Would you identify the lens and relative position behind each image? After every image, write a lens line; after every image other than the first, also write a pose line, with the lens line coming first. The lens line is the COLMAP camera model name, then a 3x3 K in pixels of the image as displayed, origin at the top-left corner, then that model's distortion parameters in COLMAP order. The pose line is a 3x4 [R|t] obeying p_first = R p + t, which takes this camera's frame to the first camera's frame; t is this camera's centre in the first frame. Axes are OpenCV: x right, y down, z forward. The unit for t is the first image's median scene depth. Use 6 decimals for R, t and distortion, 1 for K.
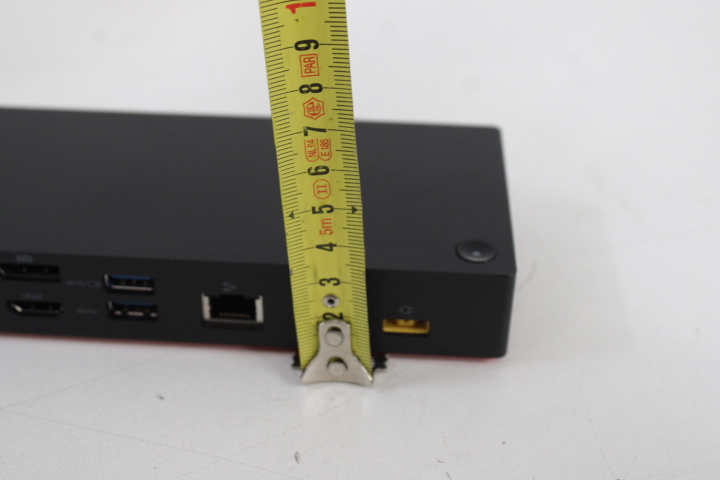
lens RADIAL K [[1043.9, 0, 354.6], [0, 1043.9, 238.4], [0, 0, 1]] dist [-0.051906, 0.000000]
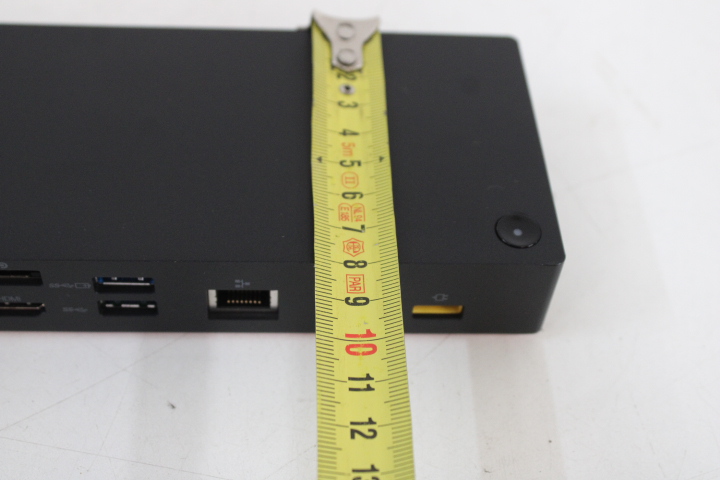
lens RADIAL K [[1043.9, 0, 360.1], [0, 1043.9, 240.5], [0, 0, 1]] dist [-0.051906, 0.000000]
pose [[0.992945, -0.046824, 0.108939, -0.115122], [0.014264, 0.959227, 0.282278, -0.233573], [-0.117714, -0.278733, 0.953127, 0.162793]]
